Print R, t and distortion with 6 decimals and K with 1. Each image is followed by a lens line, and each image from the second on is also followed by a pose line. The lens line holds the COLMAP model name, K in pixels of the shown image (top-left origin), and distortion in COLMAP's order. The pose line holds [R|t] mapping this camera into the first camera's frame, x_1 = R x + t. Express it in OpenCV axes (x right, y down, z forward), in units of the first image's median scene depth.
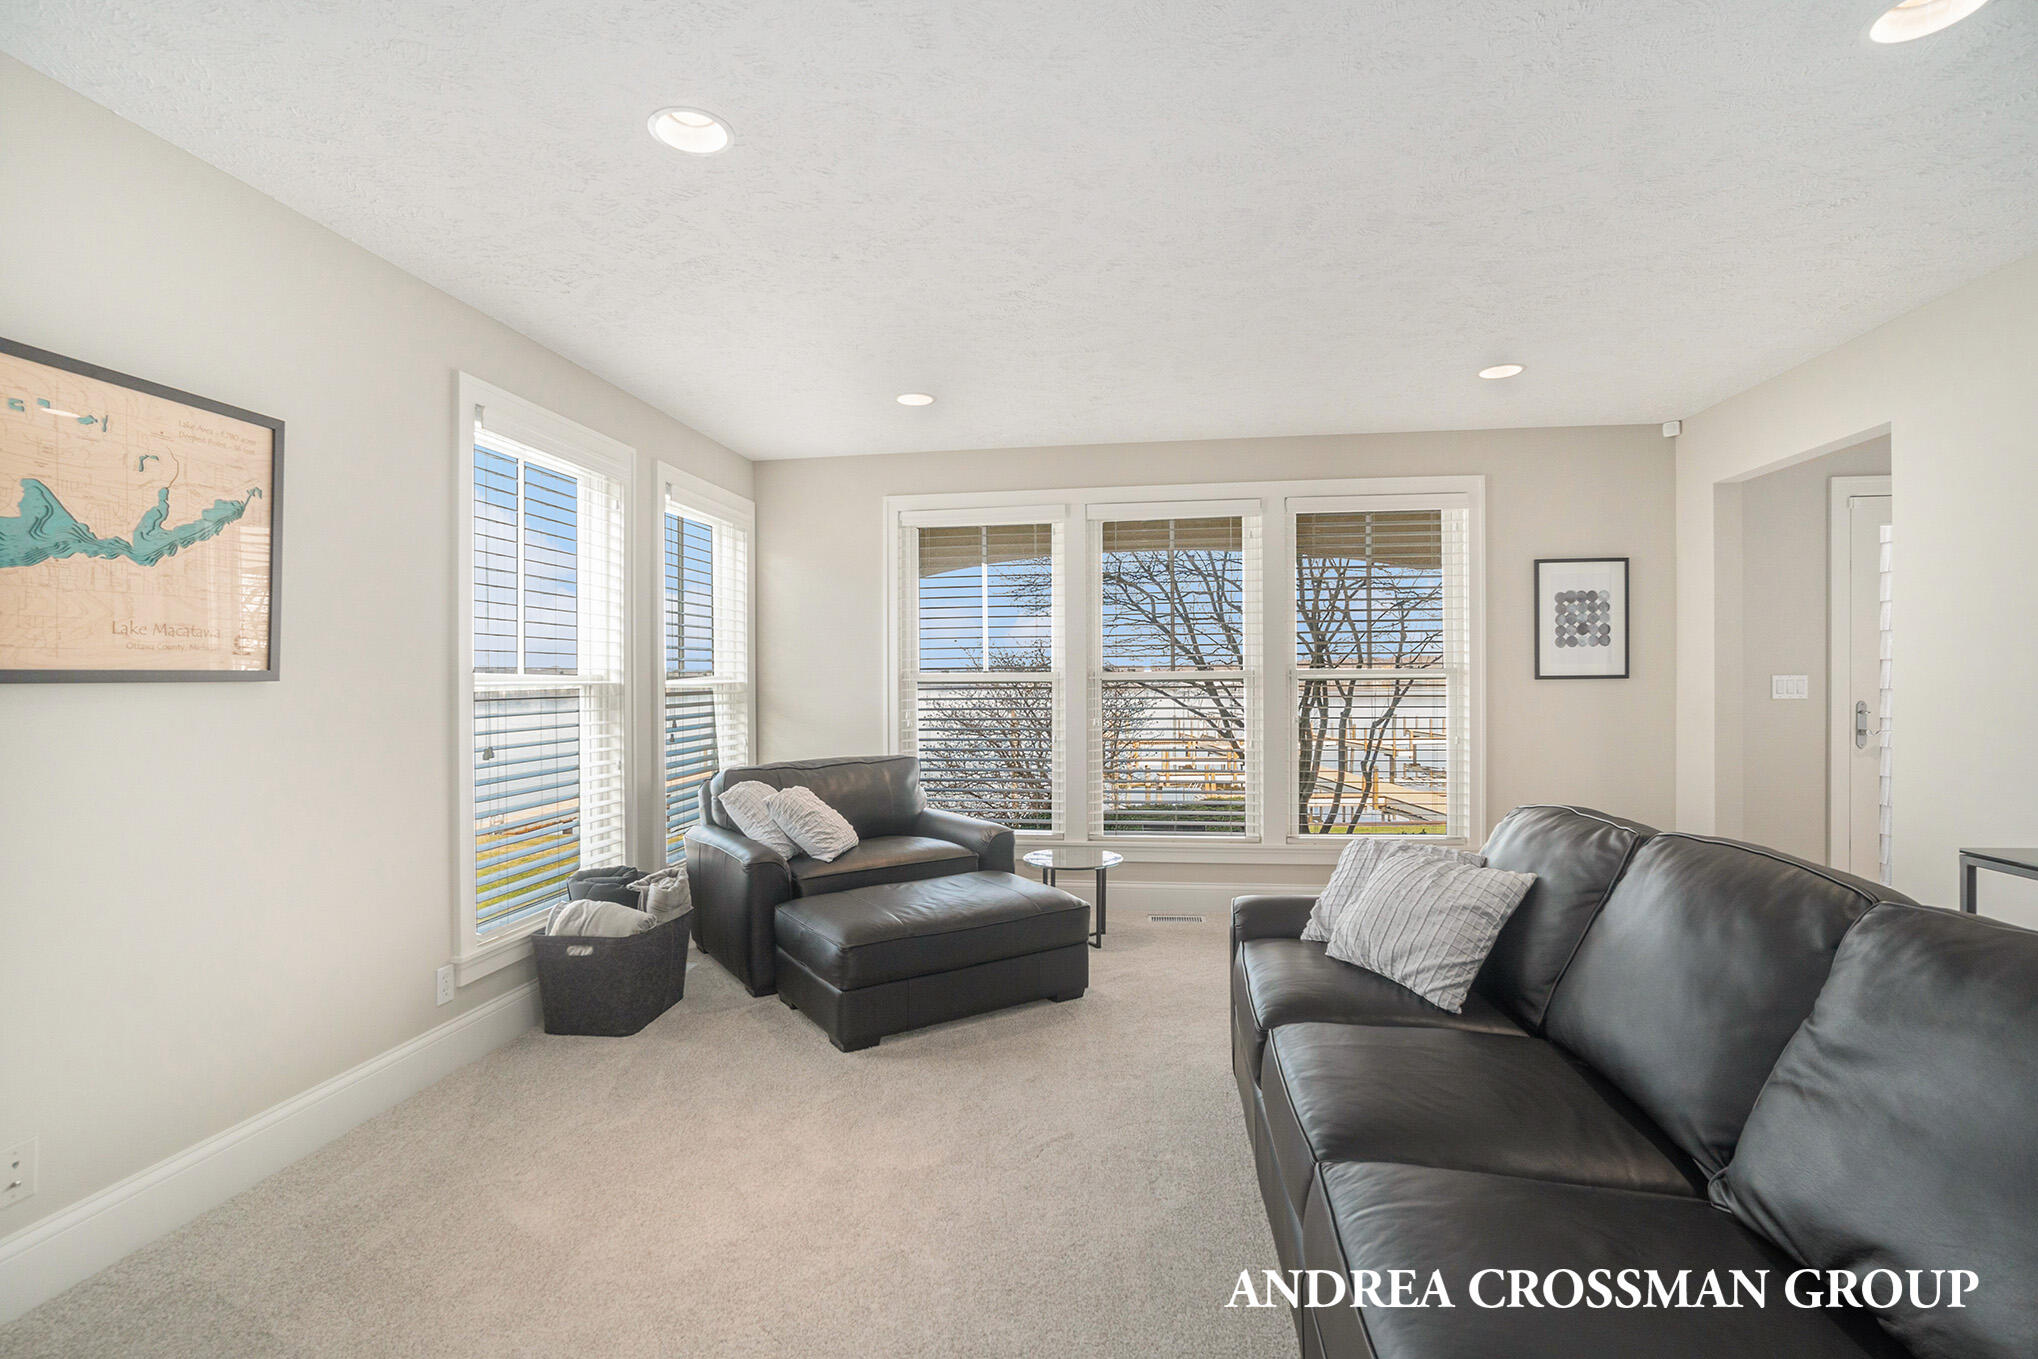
lens RADIAL K [[934.3, 0, 1028.2], [0, 934.3, 653.9], [0, 0, 1]] dist [-0.058832, 0.023811]
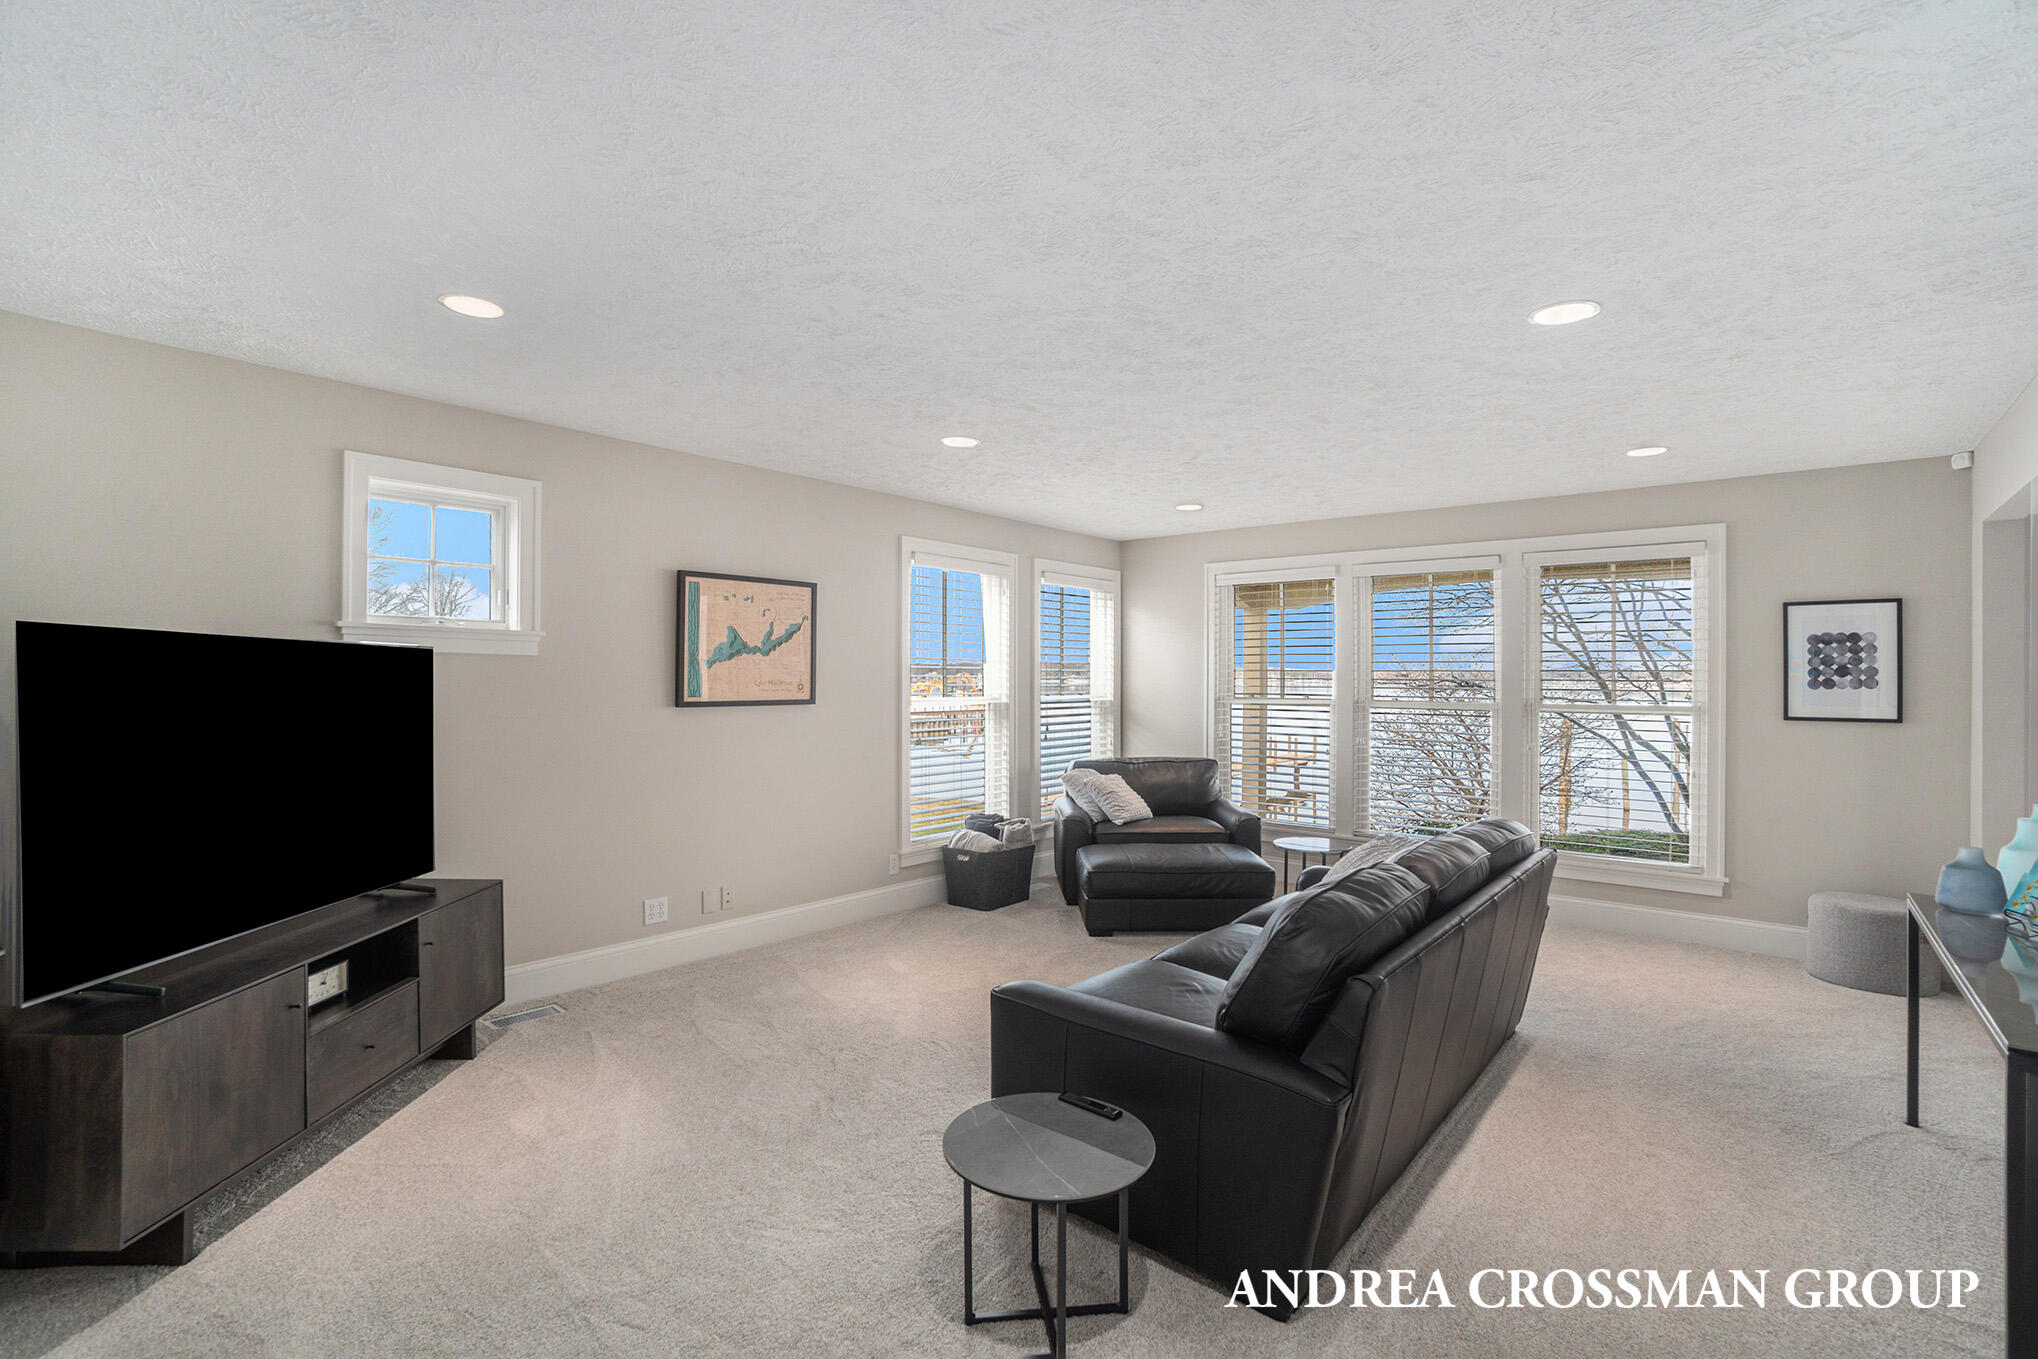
lens RADIAL K [[914.1, 0, 1028.9], [0, 914.1, 653.5], [0, 0, 1]] dist [-0.061952, 0.021679]
pose [[0.846532, 0.001715, -0.532335, 0.401402], [-0.002041, 0.999998, -0.000024, -0.048752], [0.532334, 0.001107, 0.846534, -0.298187]]
